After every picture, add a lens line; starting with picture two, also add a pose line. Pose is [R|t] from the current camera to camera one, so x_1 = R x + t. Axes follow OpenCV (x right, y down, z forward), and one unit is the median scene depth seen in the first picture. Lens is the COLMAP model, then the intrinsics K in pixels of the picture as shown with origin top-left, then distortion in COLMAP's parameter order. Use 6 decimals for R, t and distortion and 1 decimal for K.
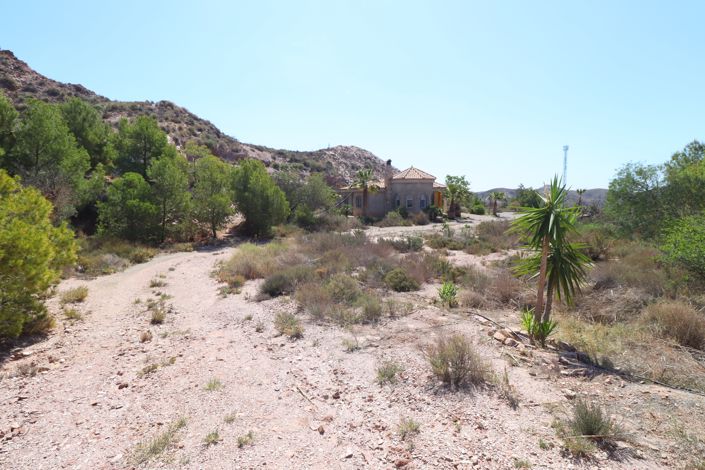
lens RADIAL K [[360.7, 0, 352.5], [0, 360.7, 235.0], [0, 0, 1]] dist [0.000033, -0.000004]
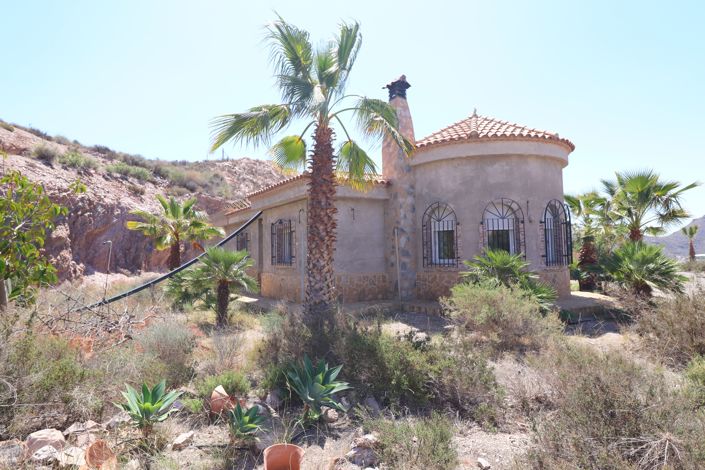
lens RADIAL K [[426.0, 0, 352.5], [0, 426.0, 235.0], [0, 0, 1]] dist [0.000229, 0.000038]
pose [[0.982946, -0.013018, 0.183431, 0.007646], [0.040590, 0.988248, -0.147373, -0.036100], [-0.179356, 0.152306, 0.971923, 0.488897]]
